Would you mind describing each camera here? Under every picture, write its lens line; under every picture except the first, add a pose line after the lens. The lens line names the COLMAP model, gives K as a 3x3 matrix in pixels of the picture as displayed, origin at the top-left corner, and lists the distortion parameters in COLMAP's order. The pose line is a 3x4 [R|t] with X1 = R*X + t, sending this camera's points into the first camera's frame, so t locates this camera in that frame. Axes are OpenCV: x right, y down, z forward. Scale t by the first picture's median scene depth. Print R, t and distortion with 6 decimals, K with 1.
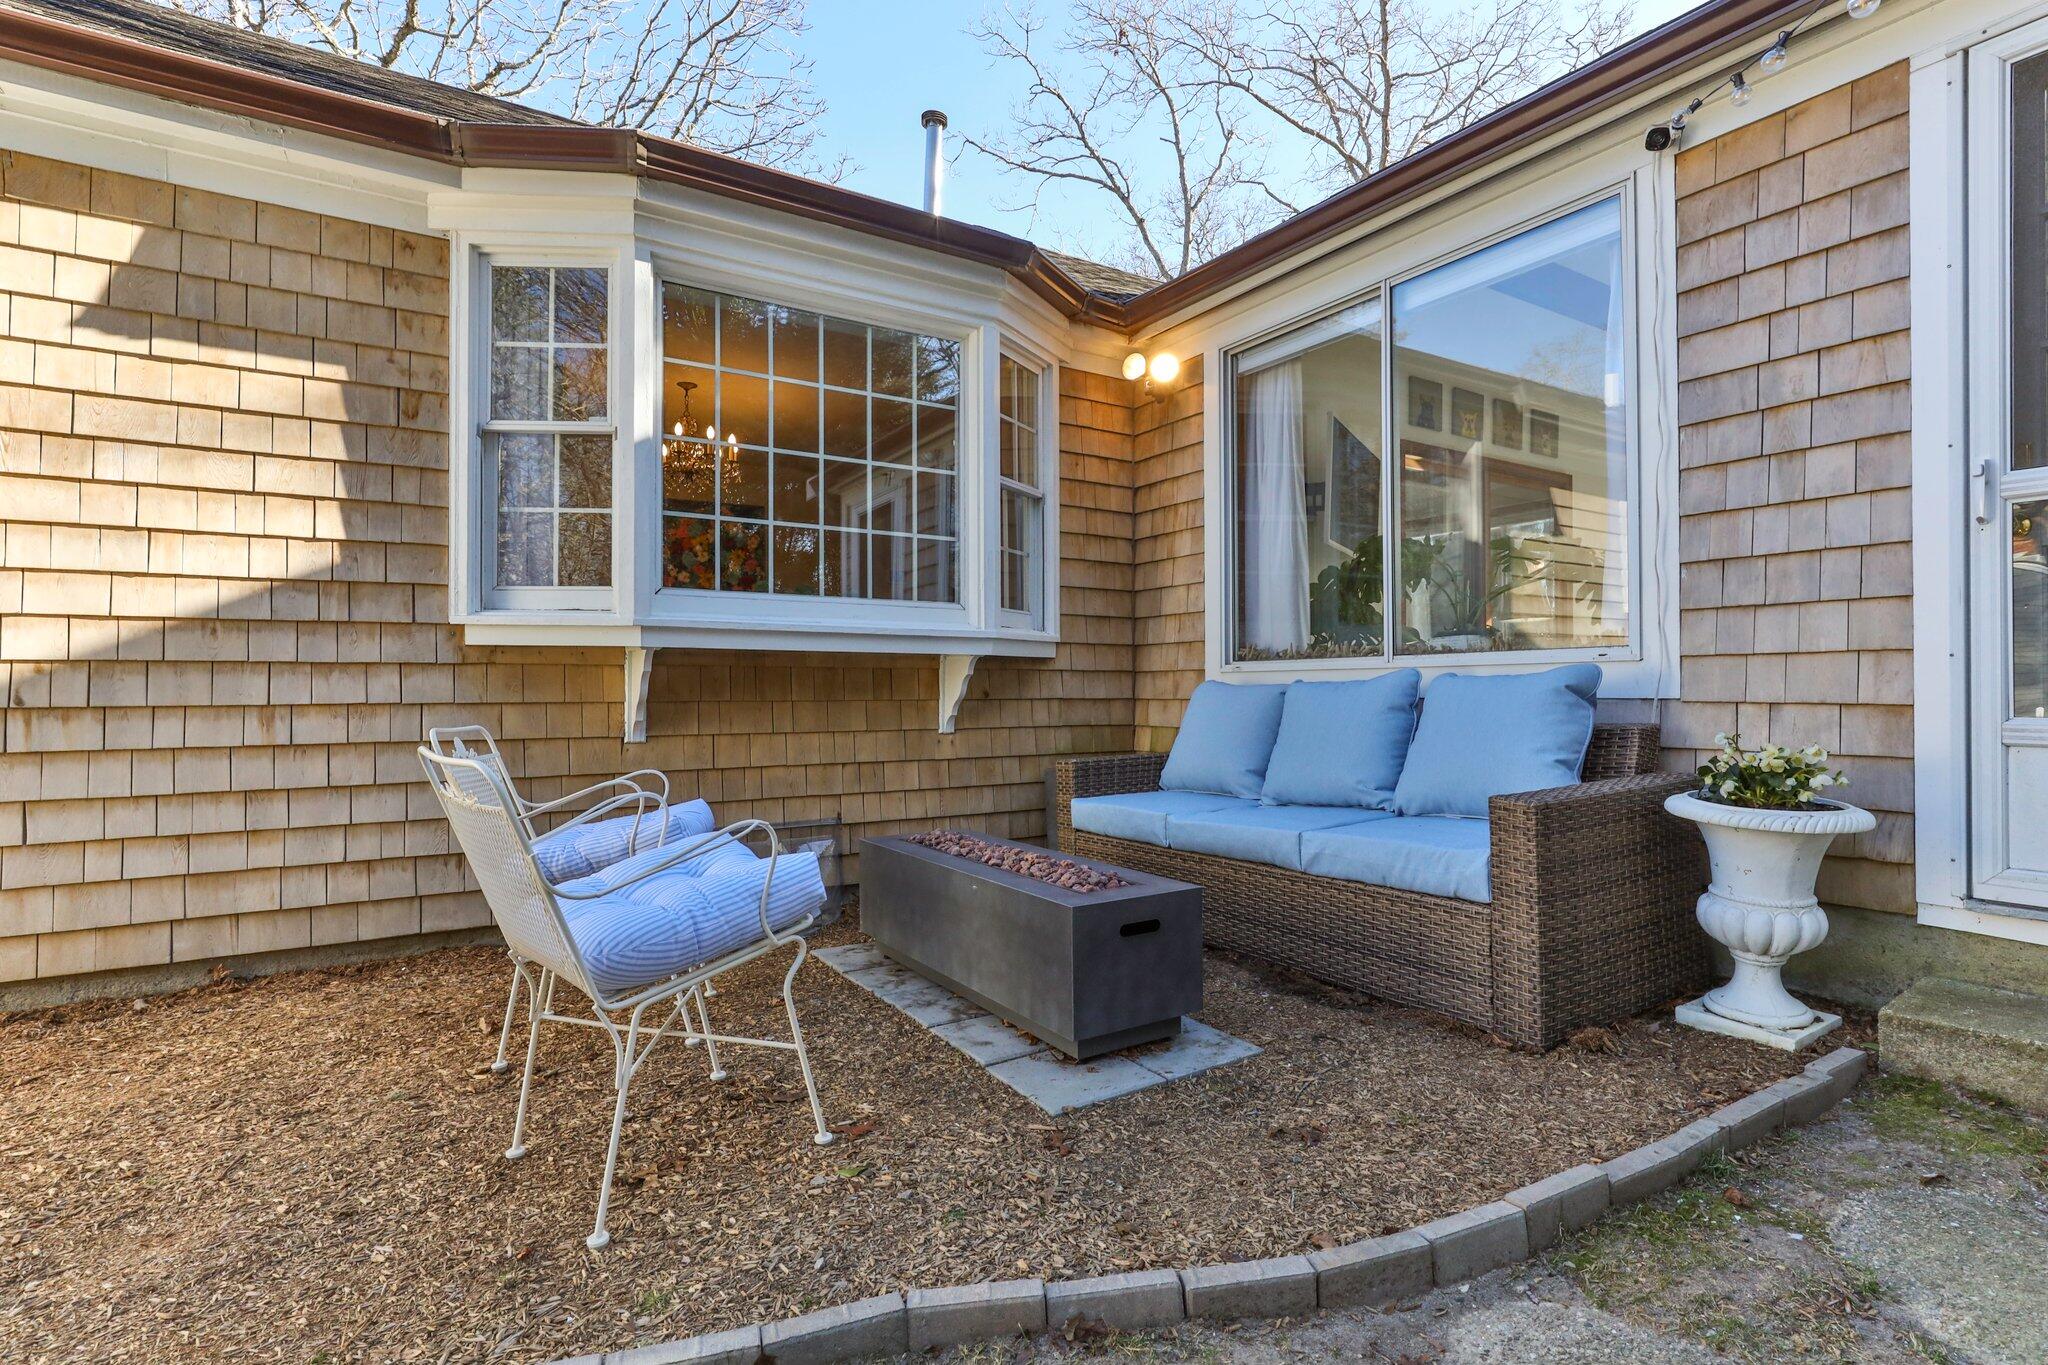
lens RADIAL K [[961.0, 0, 1028.8], [0, 961.0, 687.3], [0, 0, 1]] dist [-0.005380, -0.001081]
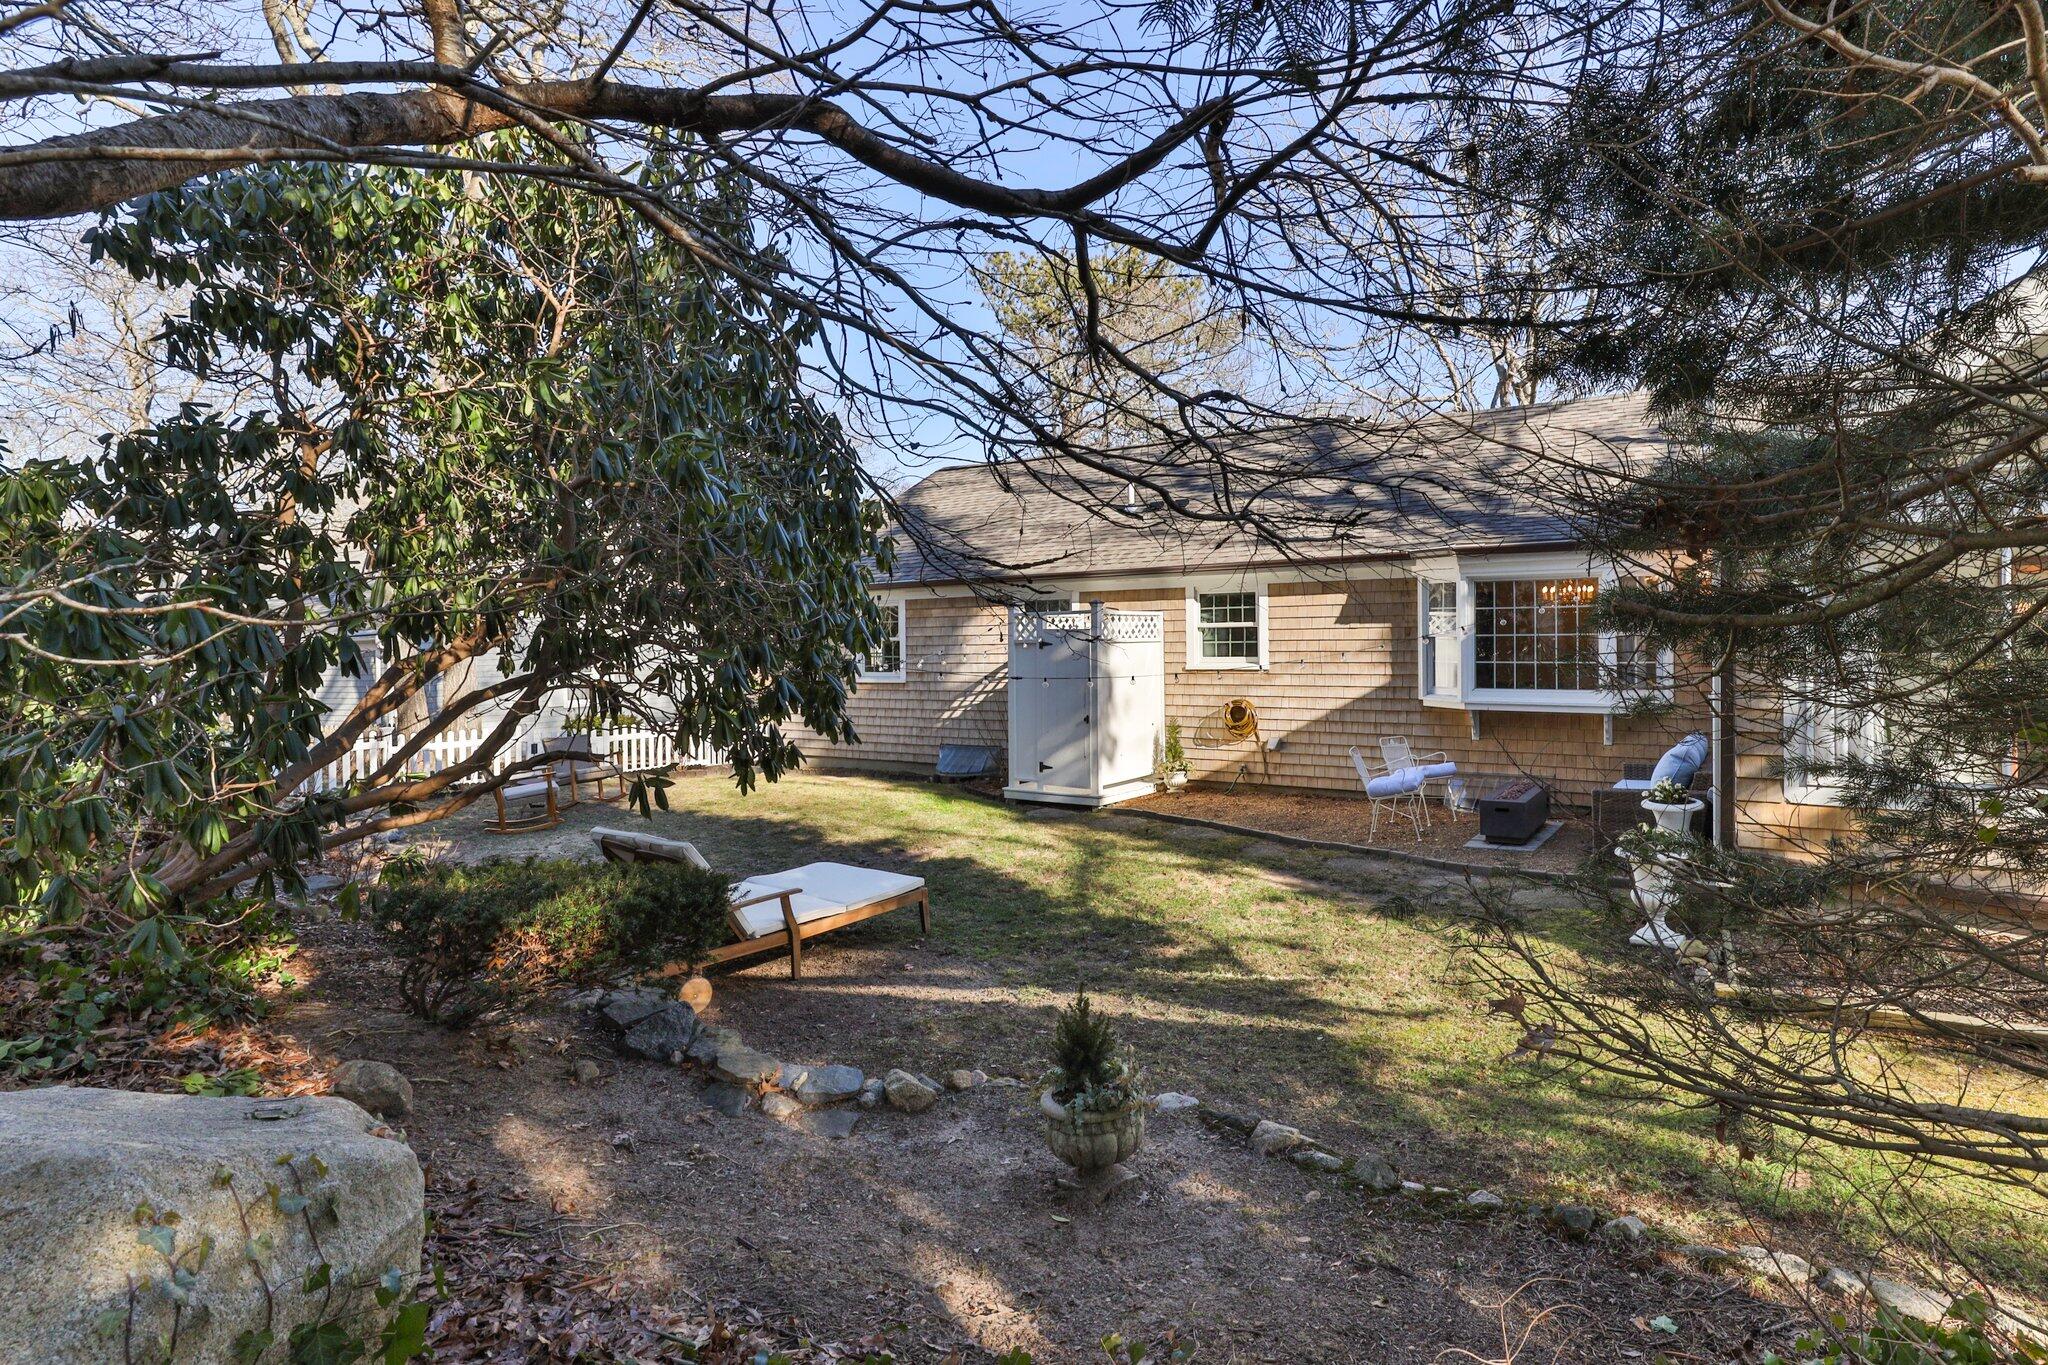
lens RADIAL K [[932.2, 0, 1135.6], [0, 932.2, 680.4], [0, 0, 1]] dist [-0.001634, -0.000421]
pose [[0.441529, 0.022593, -0.896963, 1.713908], [0.014984, 0.999358, 0.032548, -0.238070], [0.897122, -0.027811, 0.440907, -1.177755]]
